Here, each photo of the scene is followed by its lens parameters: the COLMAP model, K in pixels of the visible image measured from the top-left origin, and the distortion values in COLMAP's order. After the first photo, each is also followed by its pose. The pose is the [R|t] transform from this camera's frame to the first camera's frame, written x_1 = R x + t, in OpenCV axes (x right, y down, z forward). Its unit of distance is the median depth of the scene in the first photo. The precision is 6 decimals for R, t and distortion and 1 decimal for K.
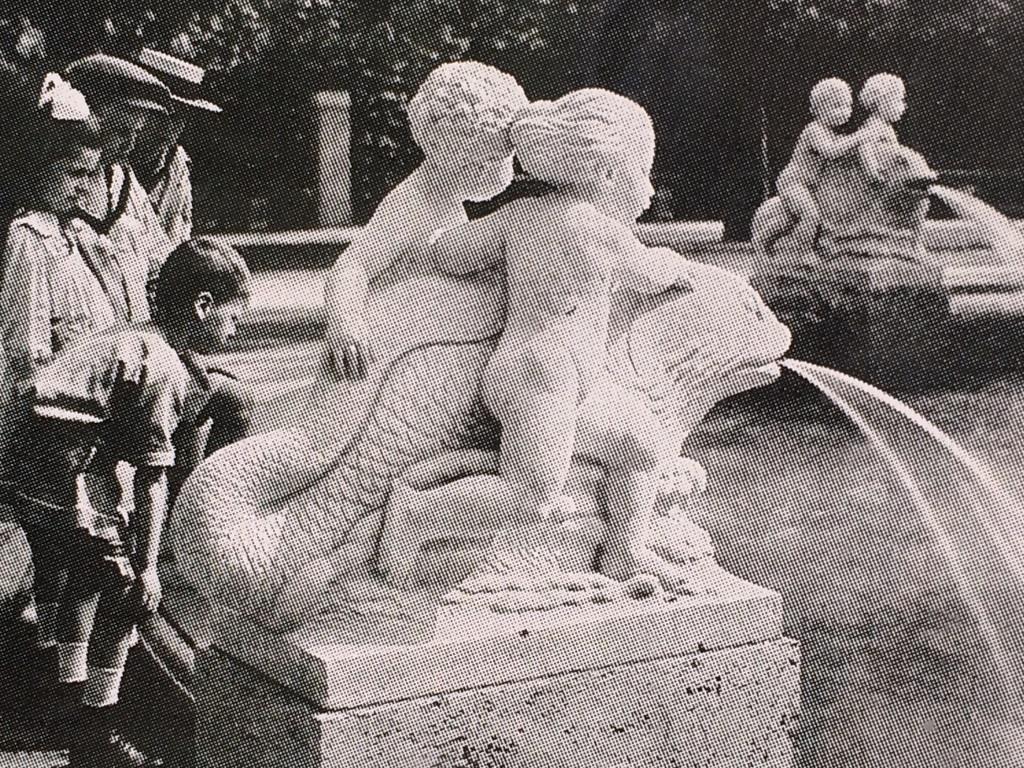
lens RADIAL K [[1880.2, 0, 512.1], [0, 1880.2, 387.1], [0, 0, 1]] dist [0.052915, 0.000000]
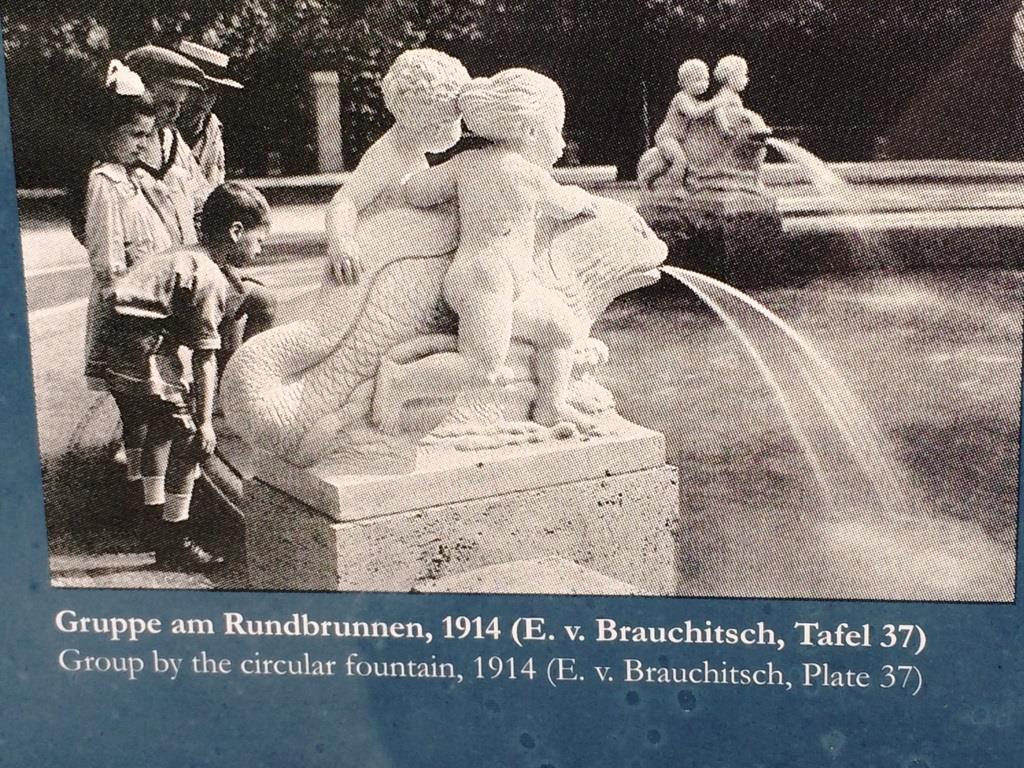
lens RADIAL K [[1880.2, 0, 512.2], [0, 1880.2, 381.3], [0, 0, 1]] dist [0.052915, 0.000000]
pose [[0.997368, -0.019516, 0.069825, -0.062663], [0.018735, 0.999755, 0.011826, 0.051449], [-0.070038, -0.010487, 0.997489, -0.360966]]
